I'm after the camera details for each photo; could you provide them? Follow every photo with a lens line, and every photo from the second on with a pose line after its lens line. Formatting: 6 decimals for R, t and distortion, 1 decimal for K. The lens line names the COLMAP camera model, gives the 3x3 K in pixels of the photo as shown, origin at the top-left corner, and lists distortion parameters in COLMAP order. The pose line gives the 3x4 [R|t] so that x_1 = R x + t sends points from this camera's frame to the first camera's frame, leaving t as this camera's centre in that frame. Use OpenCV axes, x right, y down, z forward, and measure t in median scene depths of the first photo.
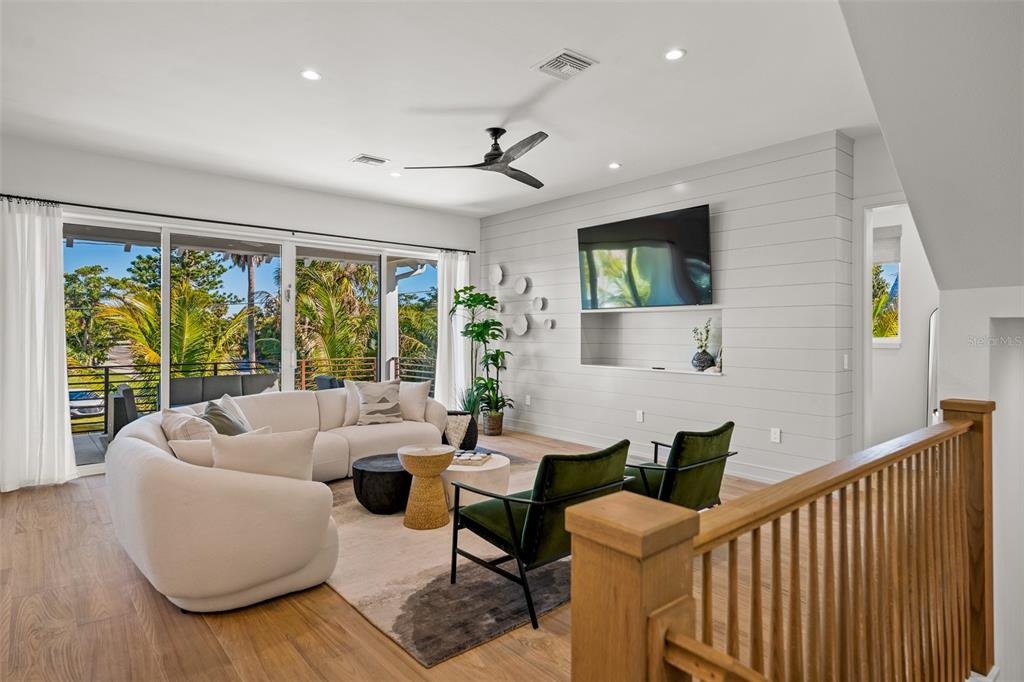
lens RADIAL K [[550.0, 0, 510.7], [0, 550.0, 337.0], [0, 0, 1]] dist [0.008335, 0.001260]
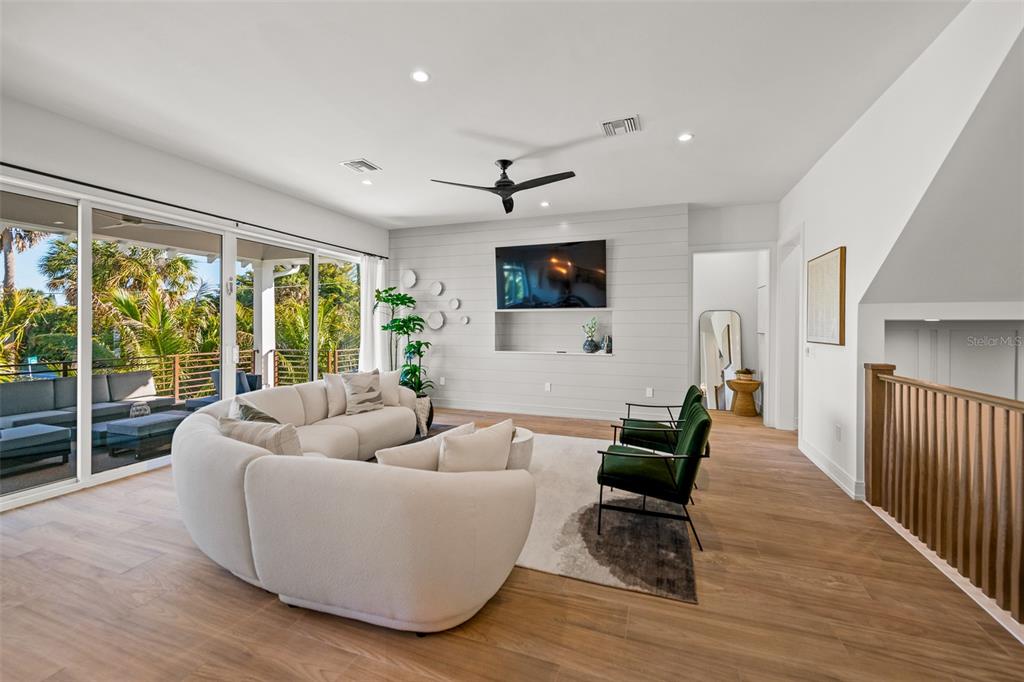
lens RADIAL K [[405.5, 0, 515.0], [0, 405.5, 332.2], [0, 0, 1]] dist [0.002918, -0.000294]
pose [[0.874939, -0.007087, 0.484181, -0.331119], [0.003511, 0.999959, 0.008291, -0.003366], [-0.484221, -0.005554, 0.874928, 0.146216]]
